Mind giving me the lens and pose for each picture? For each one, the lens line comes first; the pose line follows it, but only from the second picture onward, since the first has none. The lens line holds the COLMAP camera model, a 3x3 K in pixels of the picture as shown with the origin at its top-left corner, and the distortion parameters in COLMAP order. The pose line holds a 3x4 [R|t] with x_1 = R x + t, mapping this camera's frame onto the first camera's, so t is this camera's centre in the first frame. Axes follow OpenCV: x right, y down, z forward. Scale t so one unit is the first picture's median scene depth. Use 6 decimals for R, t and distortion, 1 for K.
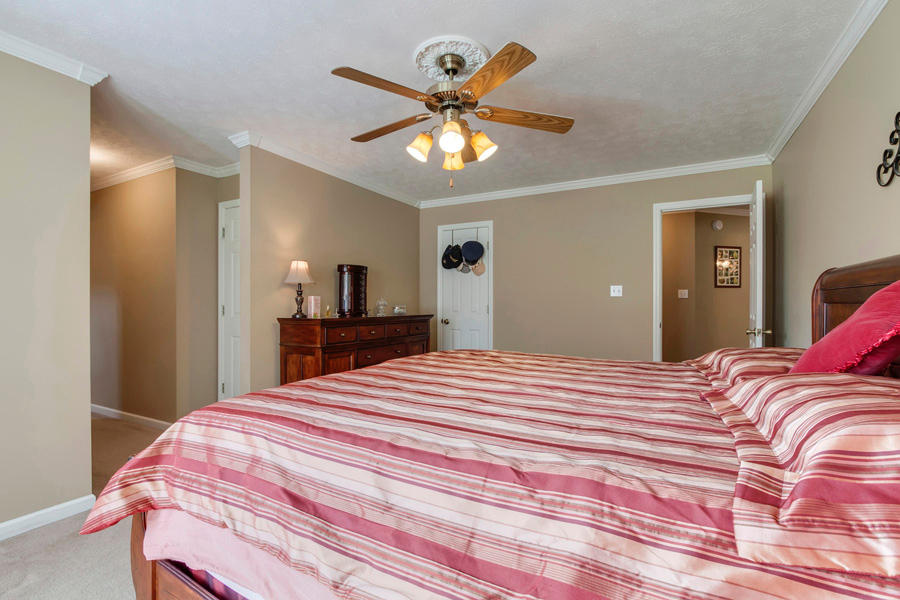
lens RADIAL K [[415.5, 0, 448.0], [0, 415.5, 304.9], [0, 0, 1]] dist [-0.022534, 0.003362]
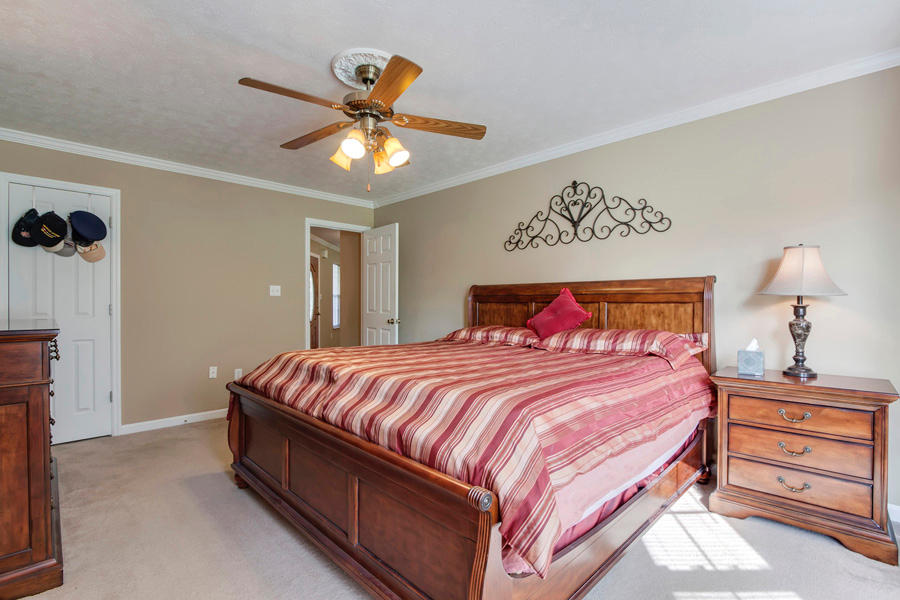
lens RADIAL K [[415.5, 0, 452.5], [0, 415.5, 303.6], [0, 0, 1]] dist [-0.022534, 0.003362]
pose [[0.296340, 0.001915, 0.955081, -0.411110], [0.000657, 0.999997, -0.002209, 0.000778], [-0.955082, 0.001282, 0.296338, 0.214517]]
